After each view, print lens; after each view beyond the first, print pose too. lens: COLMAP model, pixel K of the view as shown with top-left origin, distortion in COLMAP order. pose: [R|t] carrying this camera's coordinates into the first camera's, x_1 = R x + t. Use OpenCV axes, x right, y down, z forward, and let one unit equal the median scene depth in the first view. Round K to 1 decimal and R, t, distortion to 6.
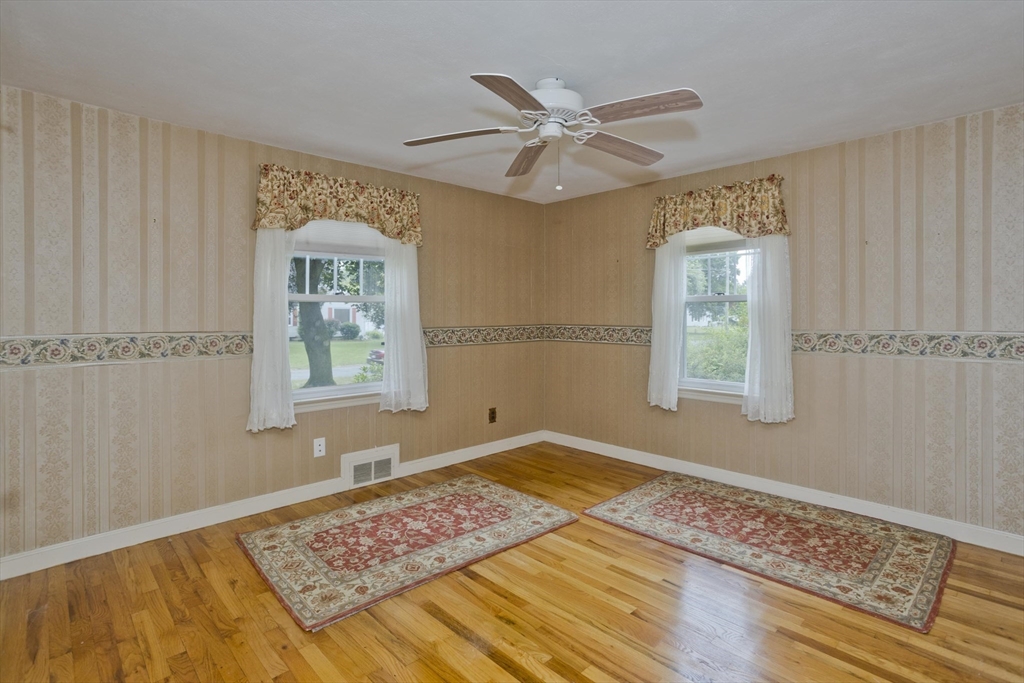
lens RADIAL K [[506.7, 0, 516.0], [0, 506.7, 333.6], [0, 0, 1]] dist [-0.049032, 0.030925]
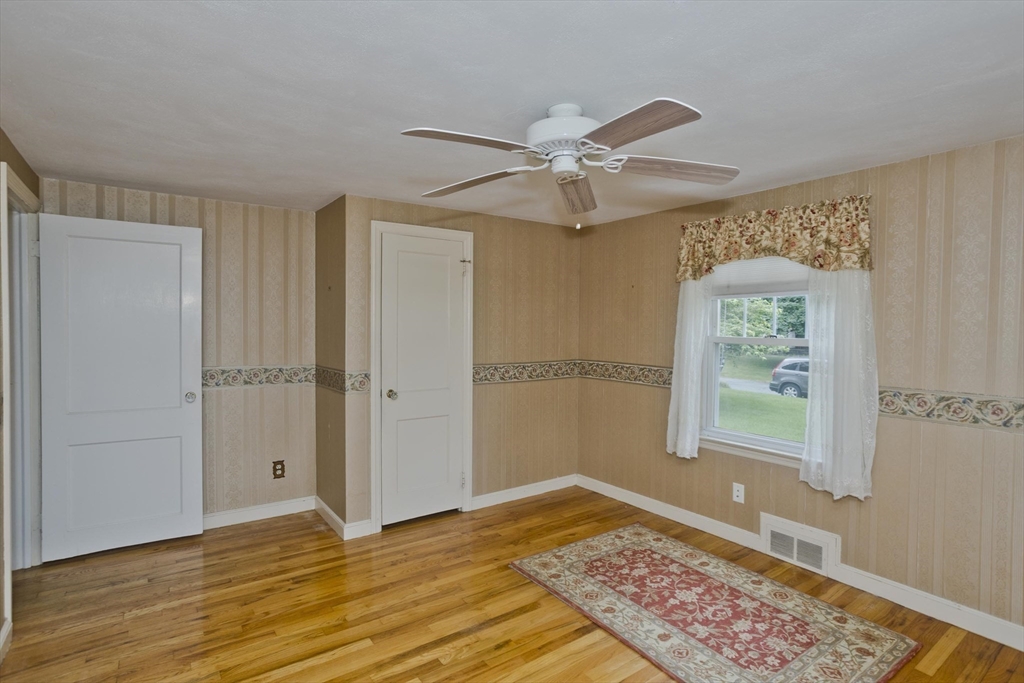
lens RADIAL K [[506.7, 0, 516.0], [0, 506.7, 333.6], [0, 0, 1]] dist [-0.049032, 0.030925]
pose [[-0.135626, 0.019550, -0.990567, 0.761607], [-0.045018, 0.998651, 0.025873, -0.110442], [0.989737, 0.048102, -0.134563, 0.813725]]
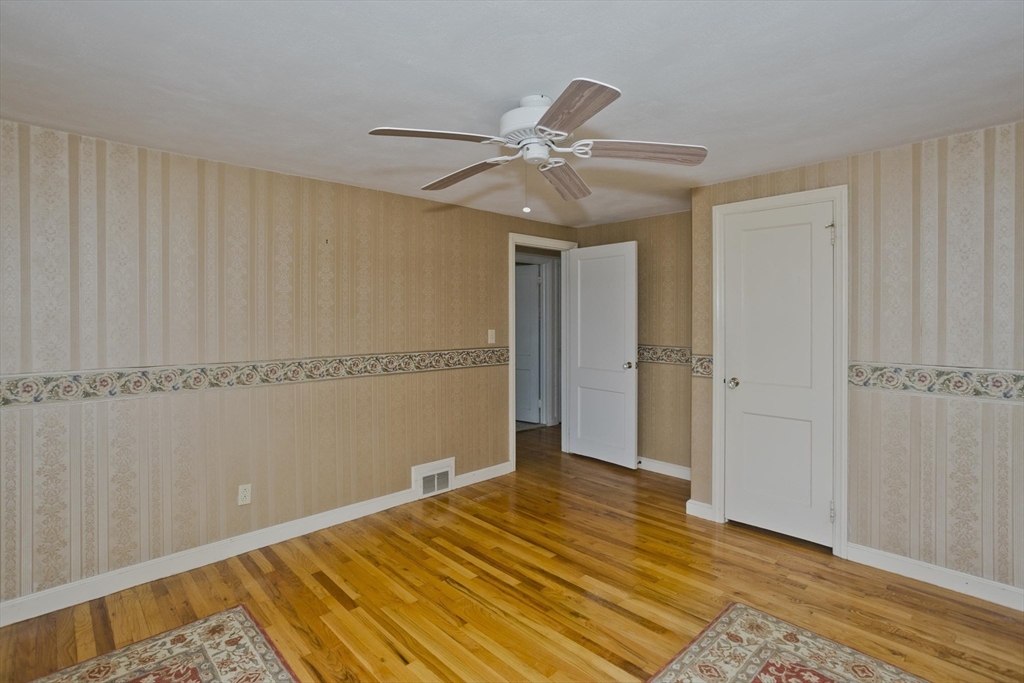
lens RADIAL K [[506.7, 0, 516.0], [0, 506.7, 333.6], [0, 0, 1]] dist [-0.049032, 0.030925]
pose [[-0.999914, 0.013104, 0.000532, 0.084912], [0.013111, 0.997790, 0.065138, -0.115102], [0.000323, 0.065140, -0.997876, 1.504262]]
